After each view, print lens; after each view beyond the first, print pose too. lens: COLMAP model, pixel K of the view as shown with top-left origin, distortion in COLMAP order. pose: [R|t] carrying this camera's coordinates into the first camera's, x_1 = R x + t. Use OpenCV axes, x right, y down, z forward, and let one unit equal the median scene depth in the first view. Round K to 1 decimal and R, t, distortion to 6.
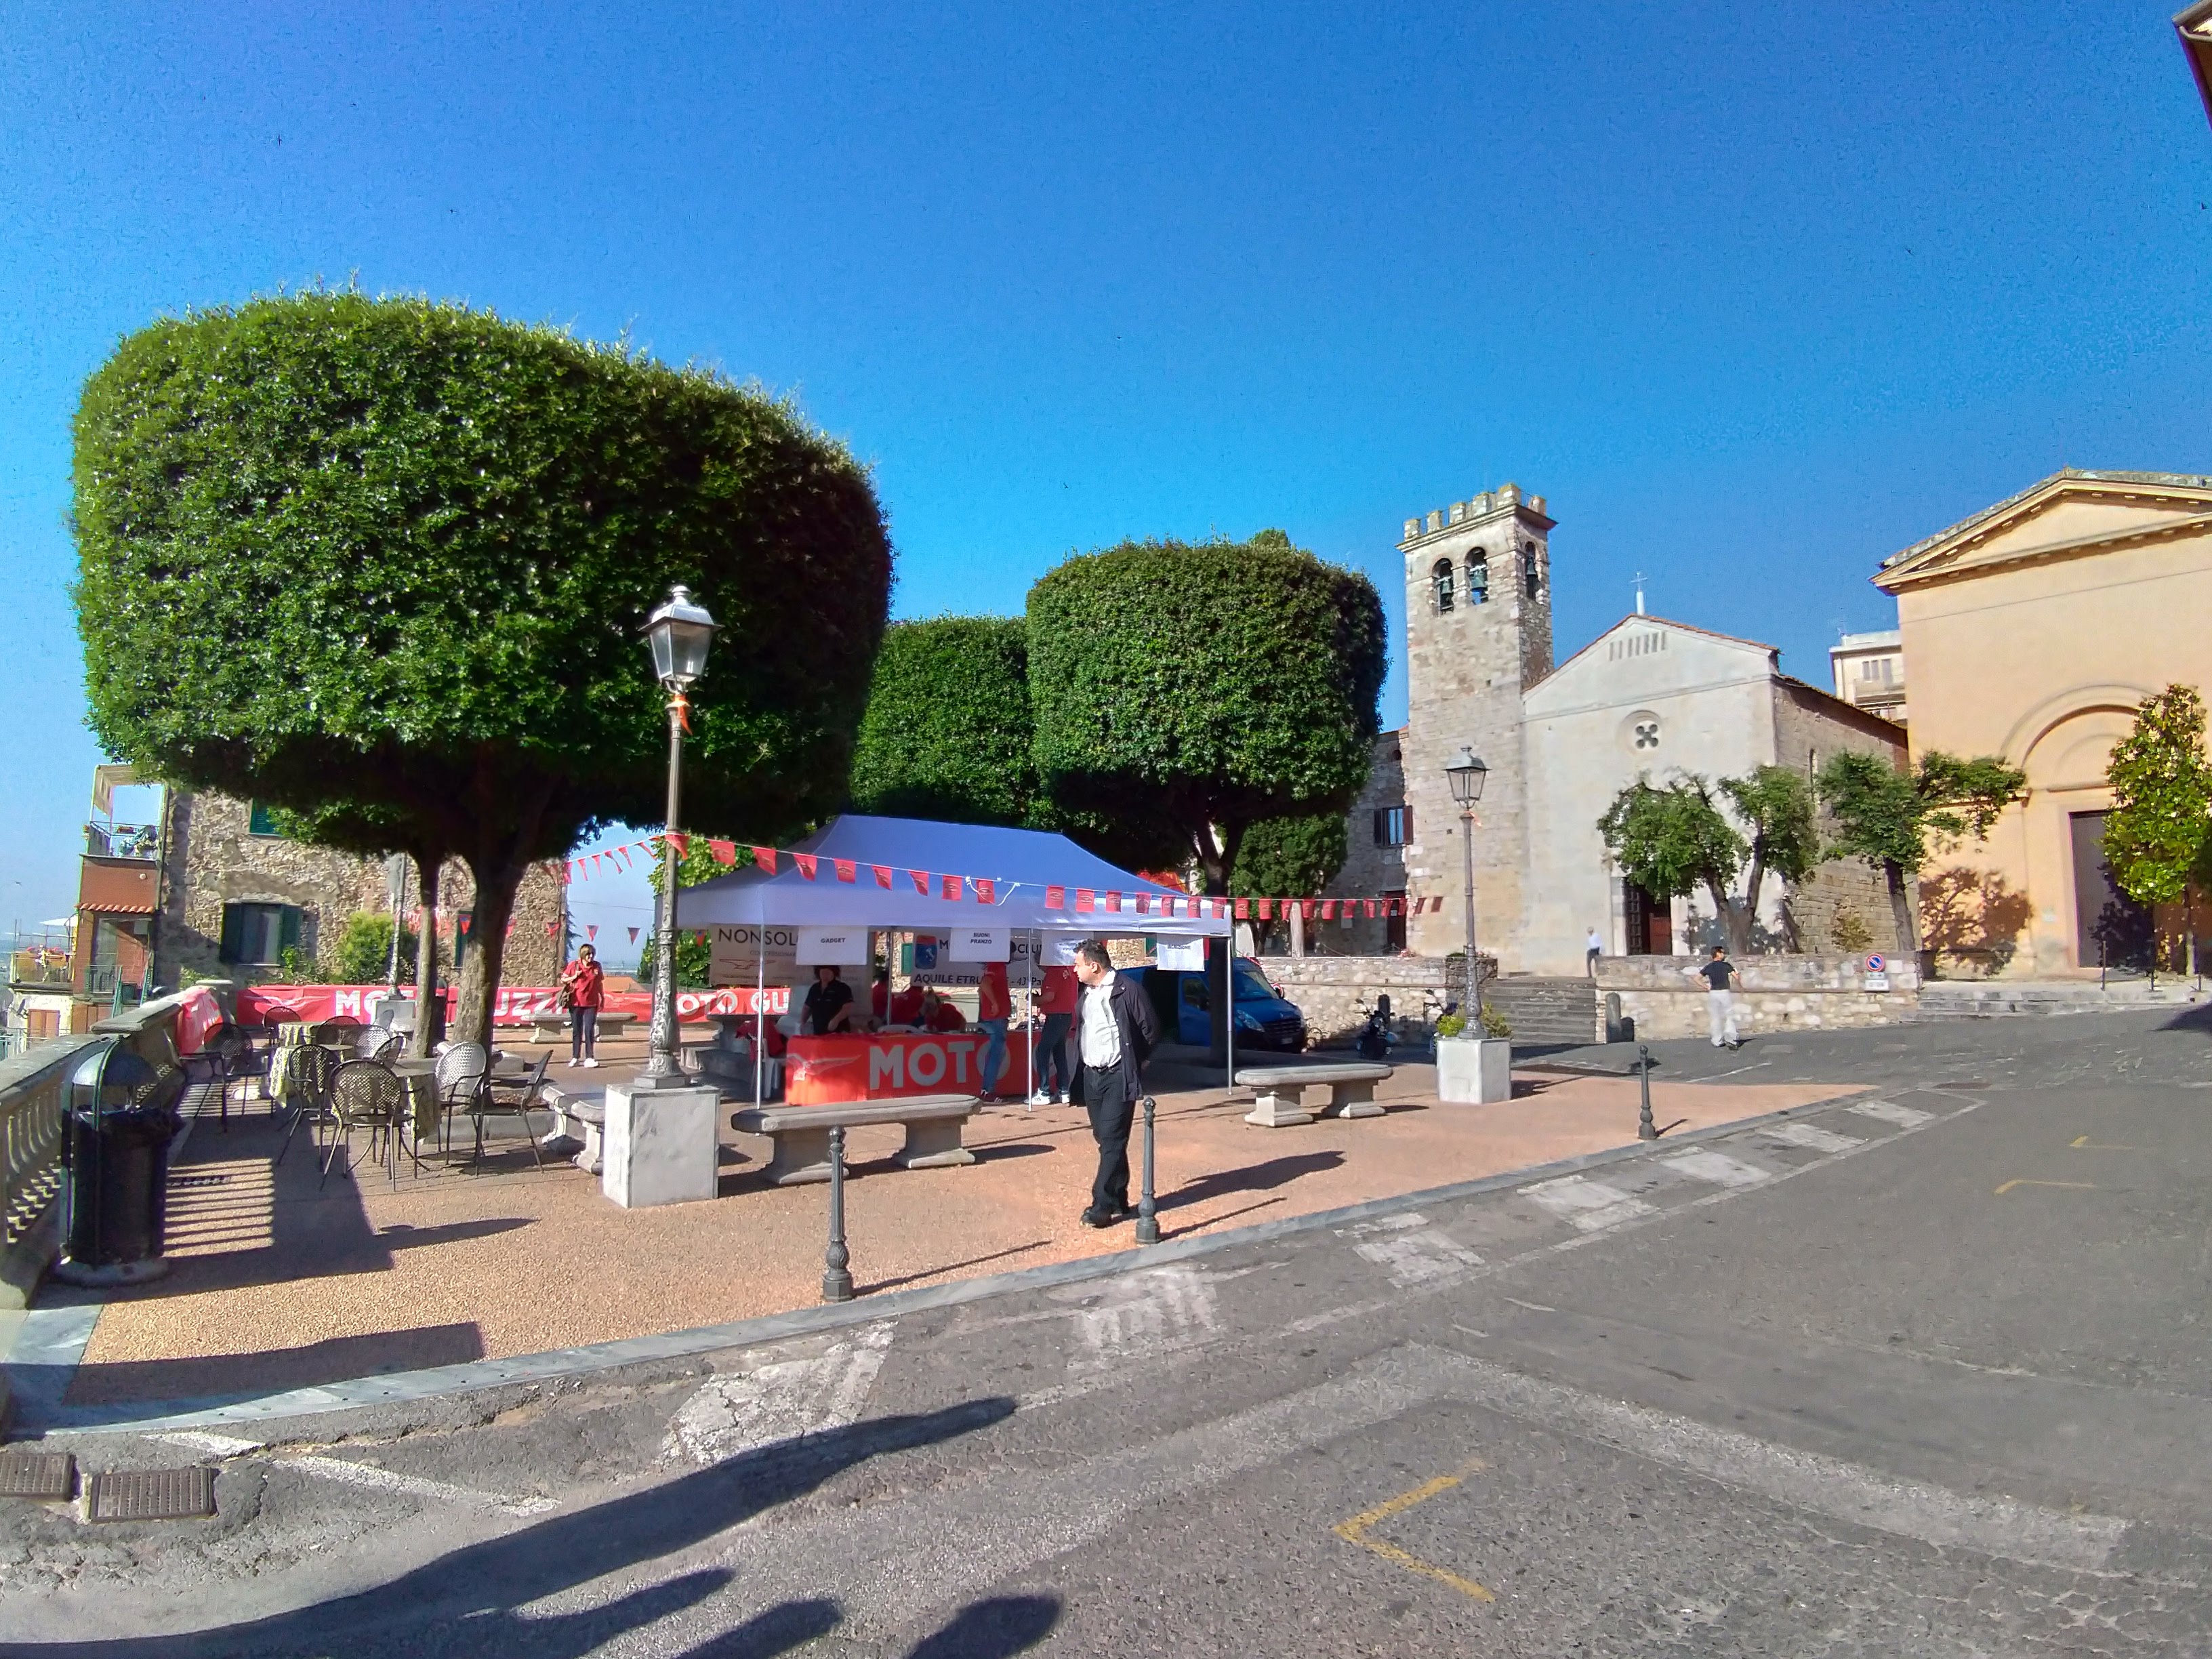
lens RADIAL K [[1168.5, 0, 1107.4], [0, 1168.5, 809.9], [0, 0, 1]] dist [-0.073864, -0.010152]
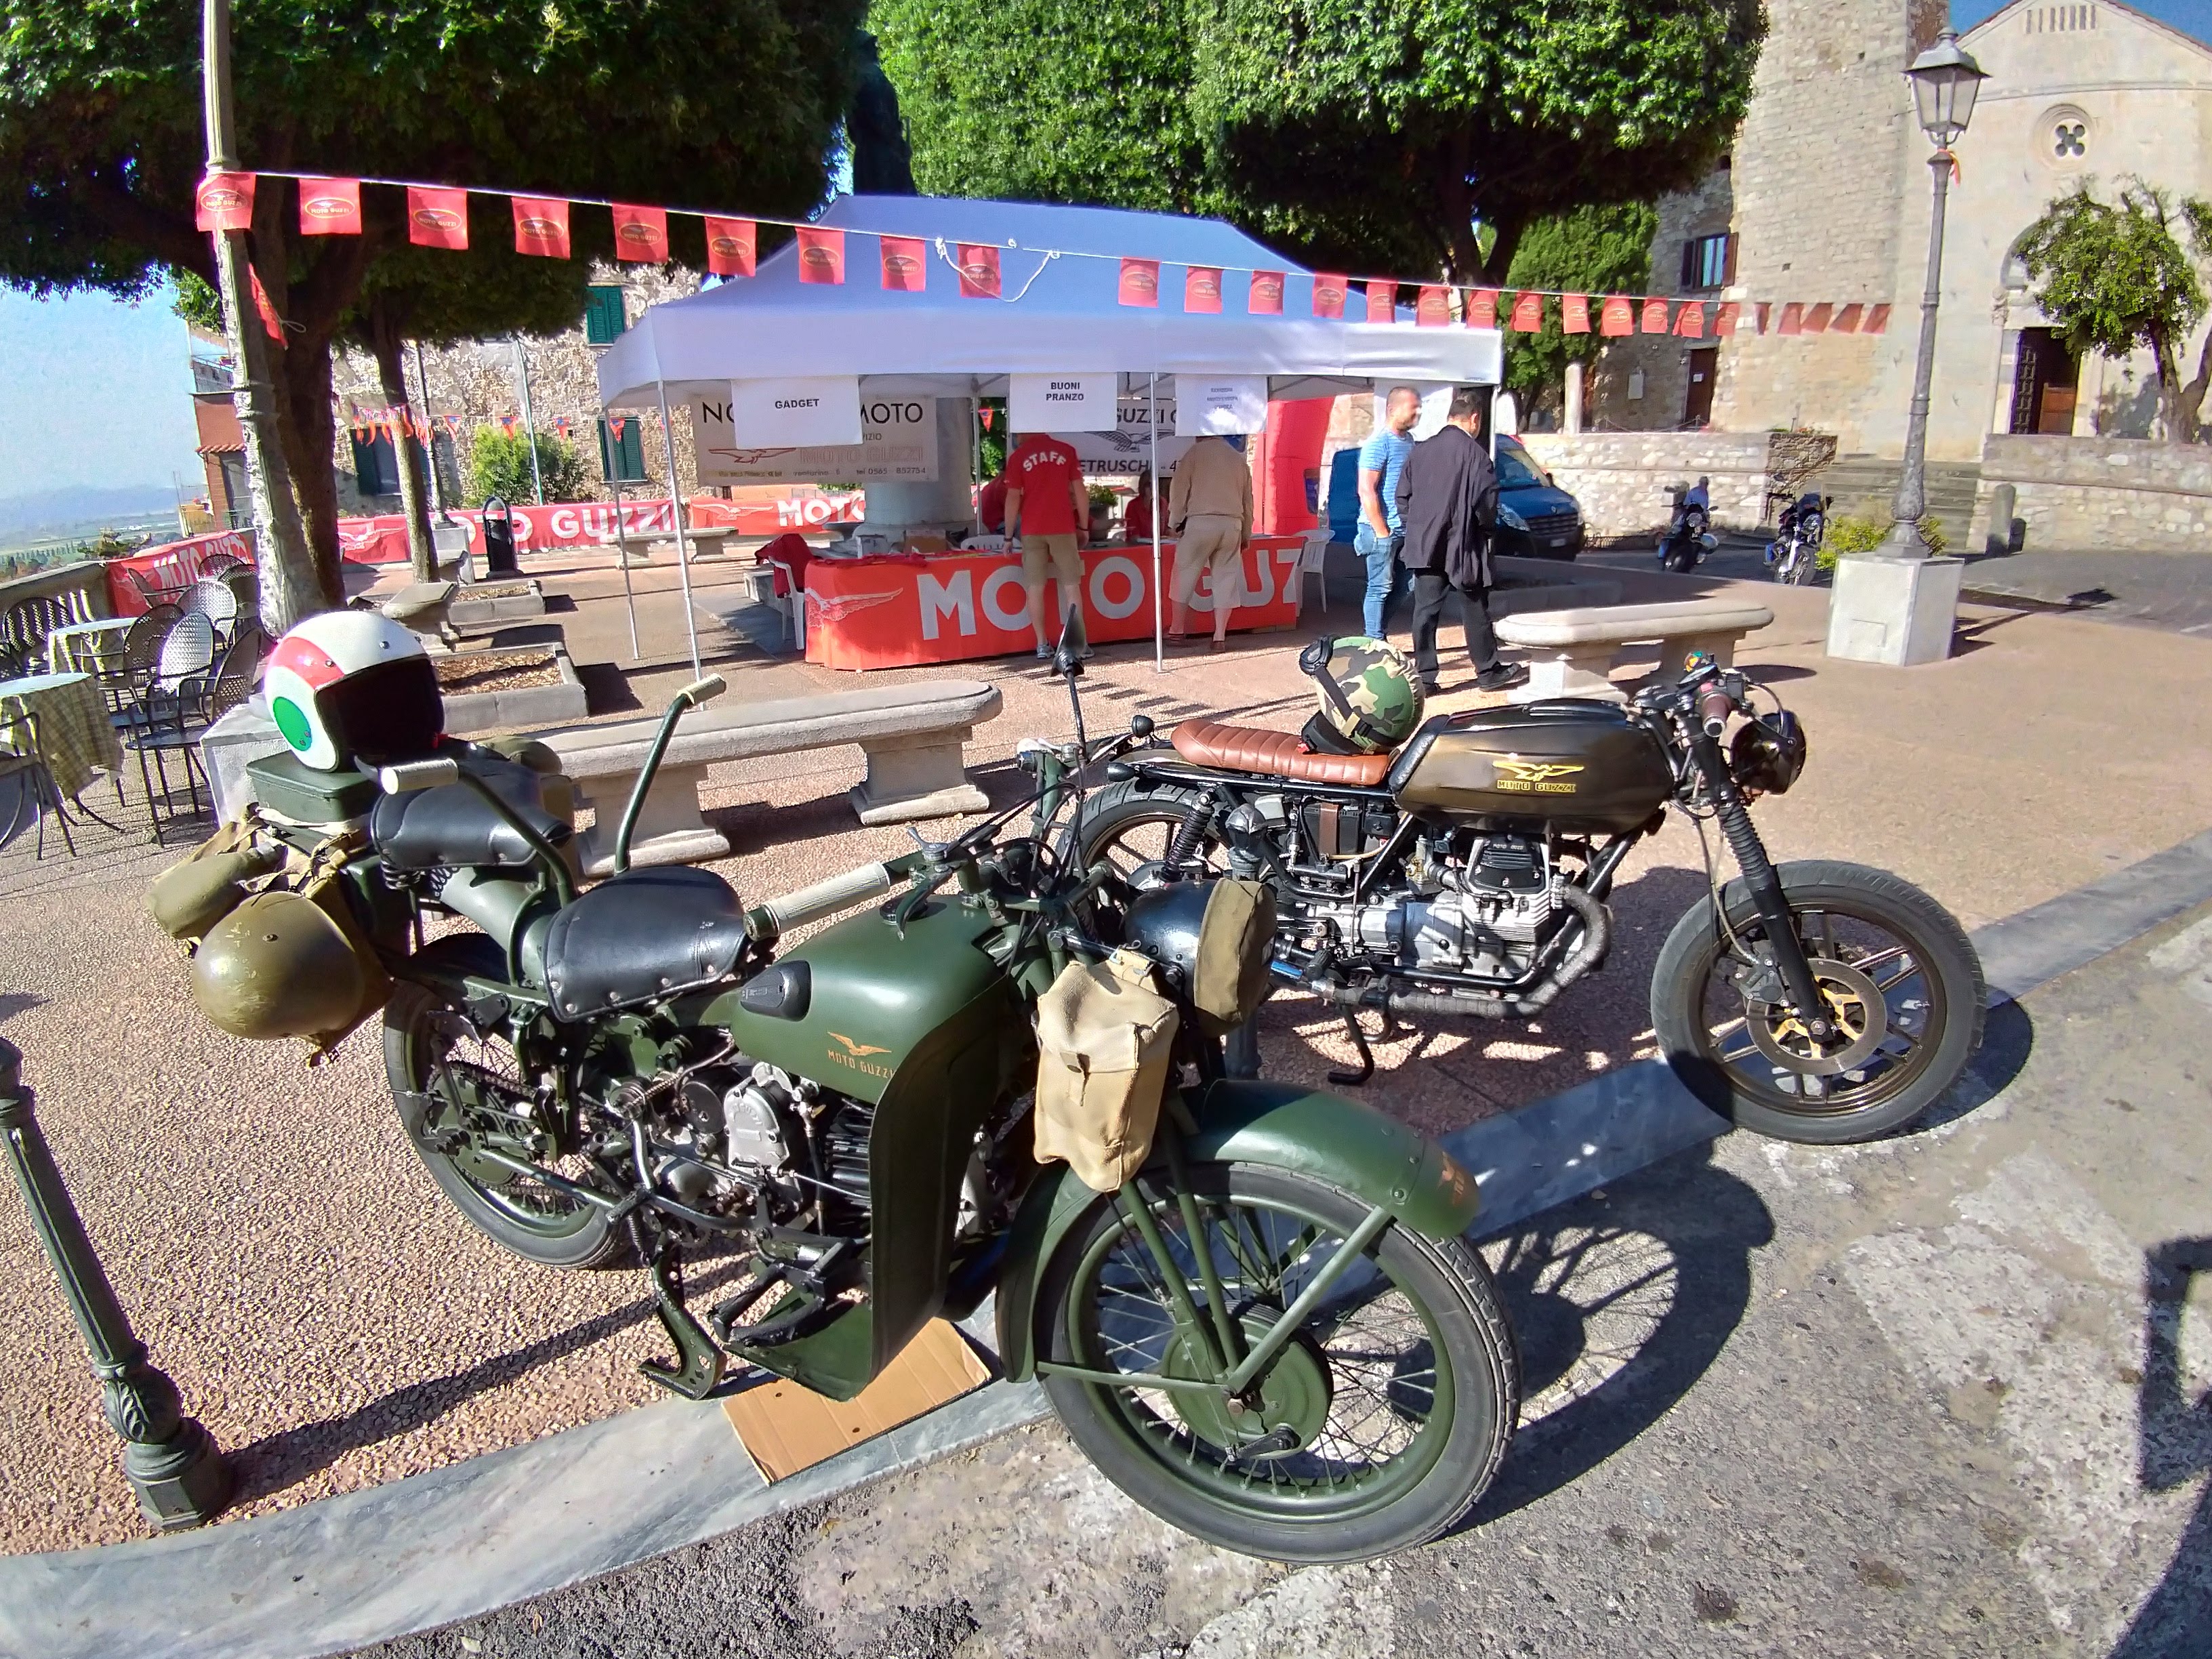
lens RADIAL K [[1168.5, 0, 1107.5], [0, 1168.5, 823.8], [0, 0, 1]] dist [-0.073864, -0.010152]
pose [[0.980269, 0.030331, -0.195329, 0.016437], [0.055866, 0.905362, 0.420951, 0.029875], [0.189611, -0.423557, 0.885803, 0.185711]]
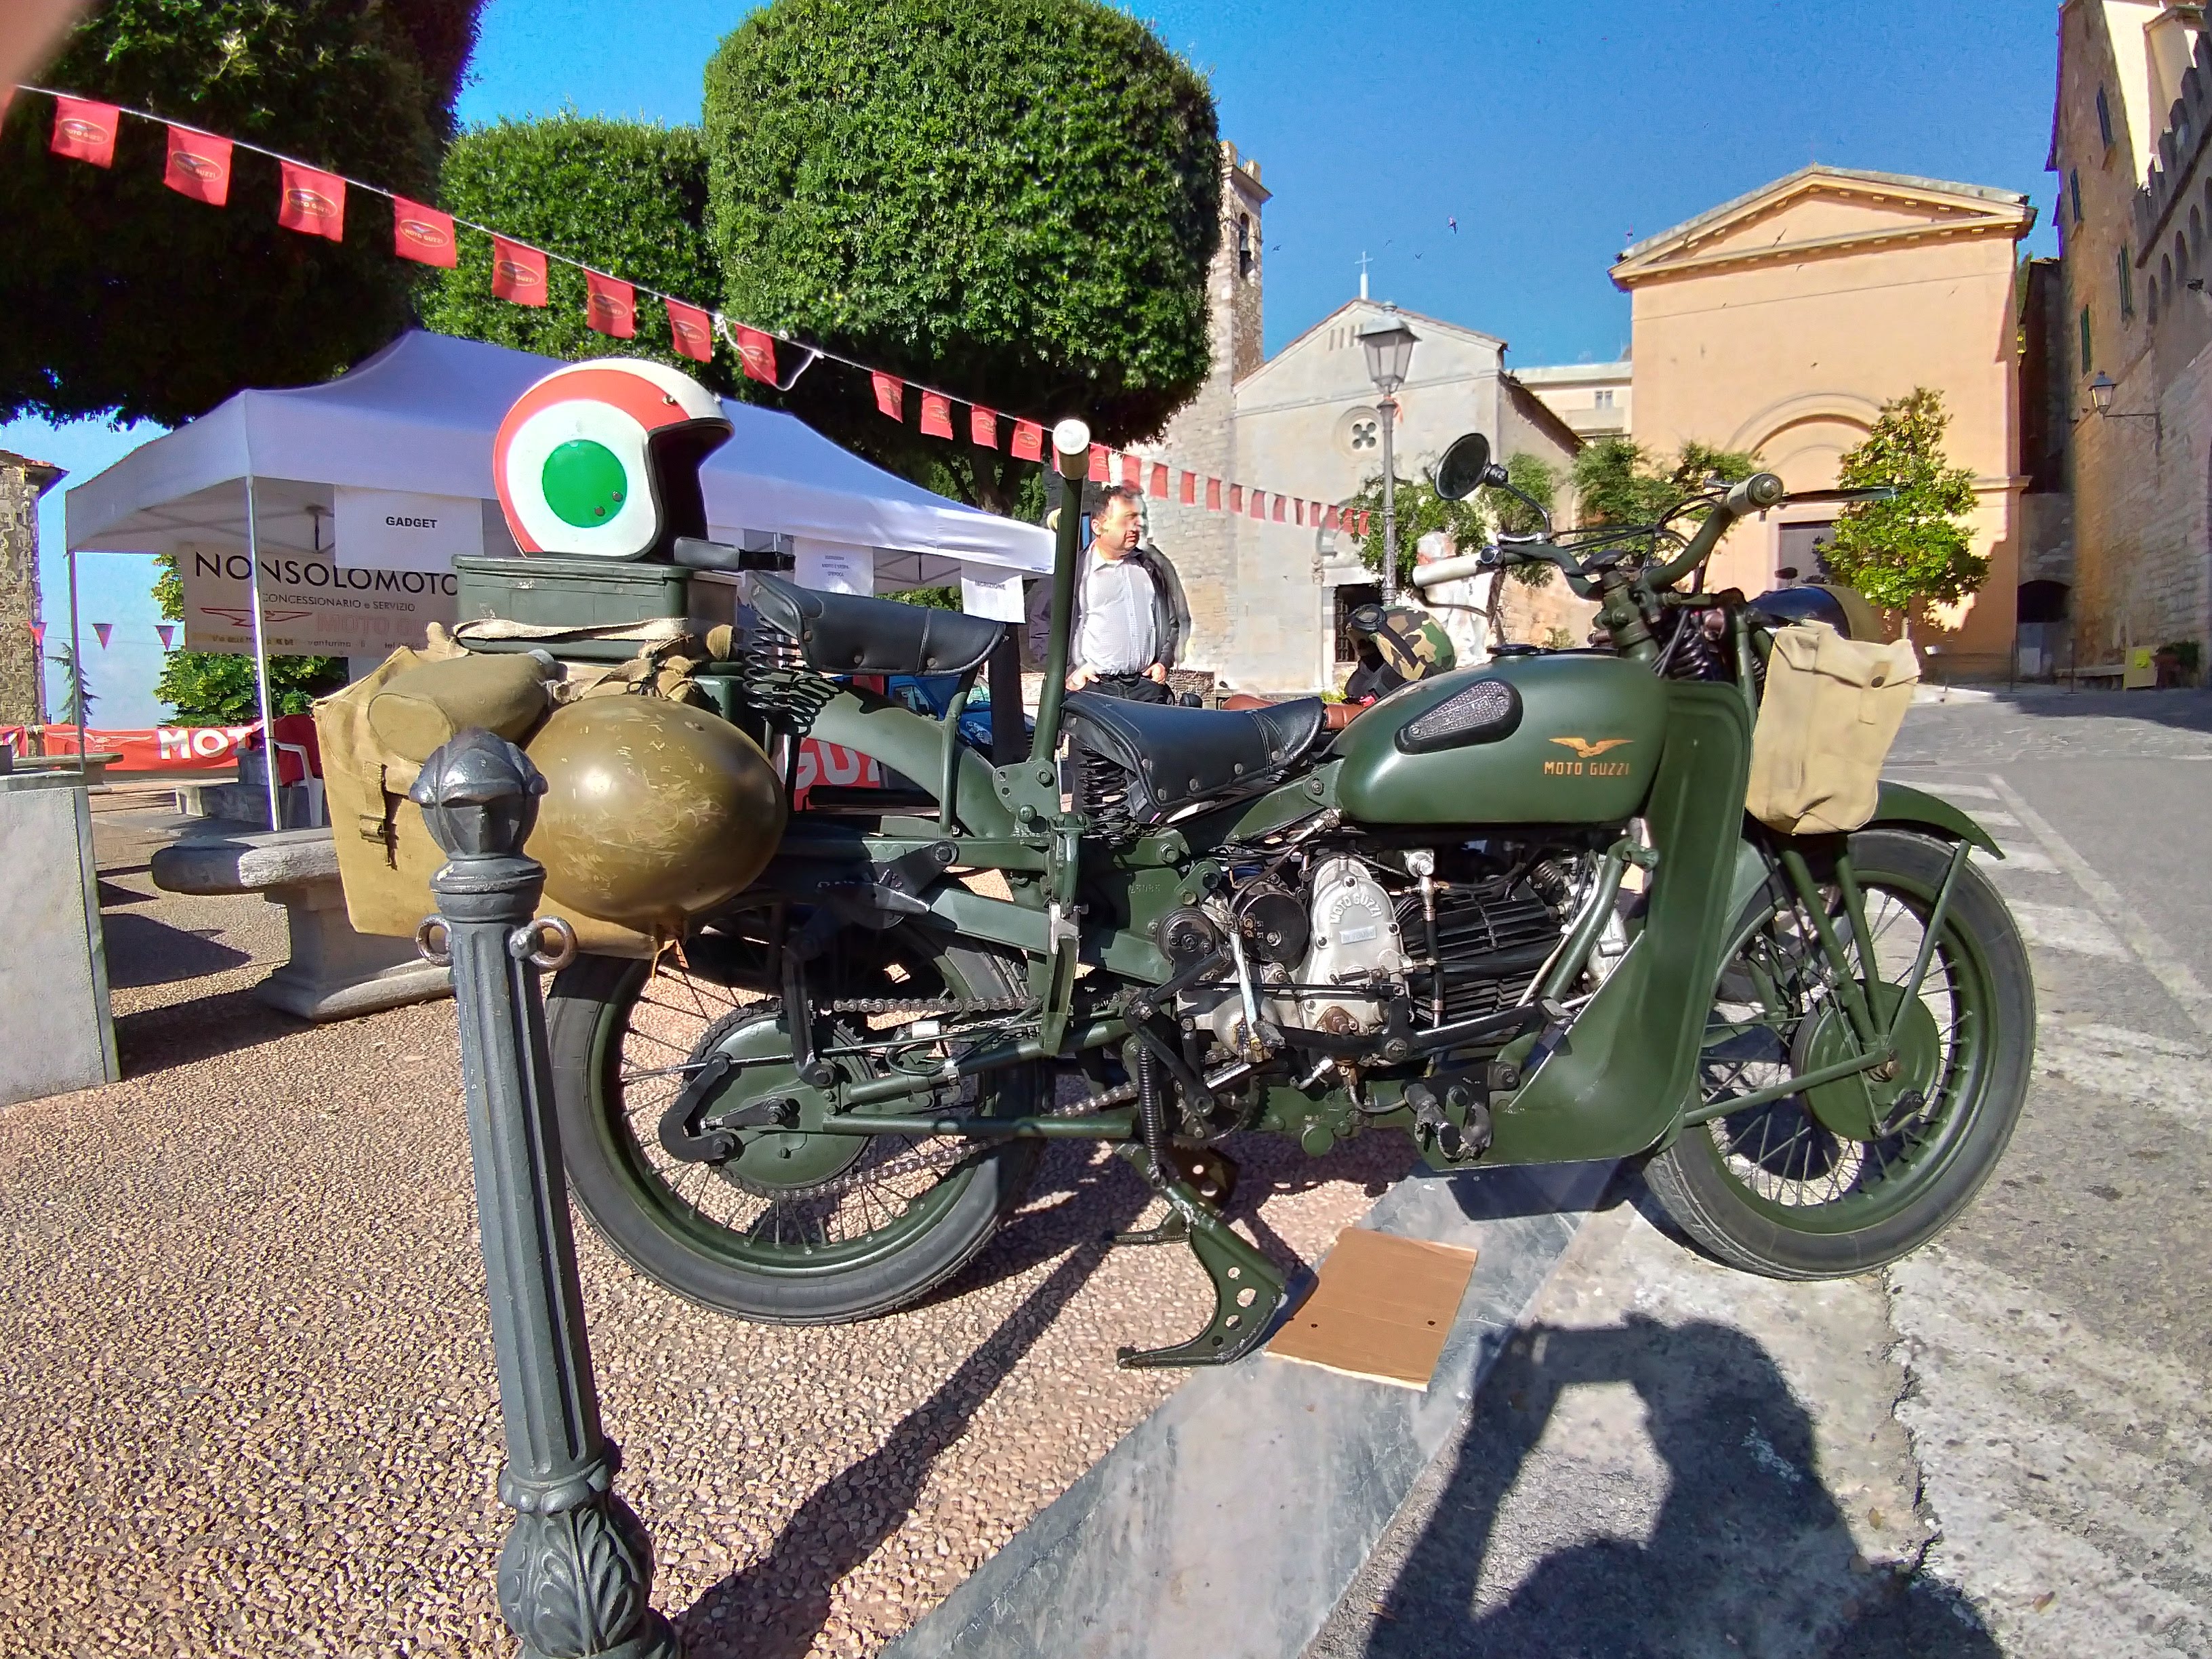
lens RADIAL K [[1168.5, 0, 1102.2], [0, 1168.5, 817.8], [0, 0, 1]] dist [-0.073864, -0.010152]
pose [[0.952880, -0.052799, 0.298717, -0.044977], [-0.014338, 0.975796, 0.218214, 0.055142], [-0.303008, -0.212215, 0.929059, 0.185313]]
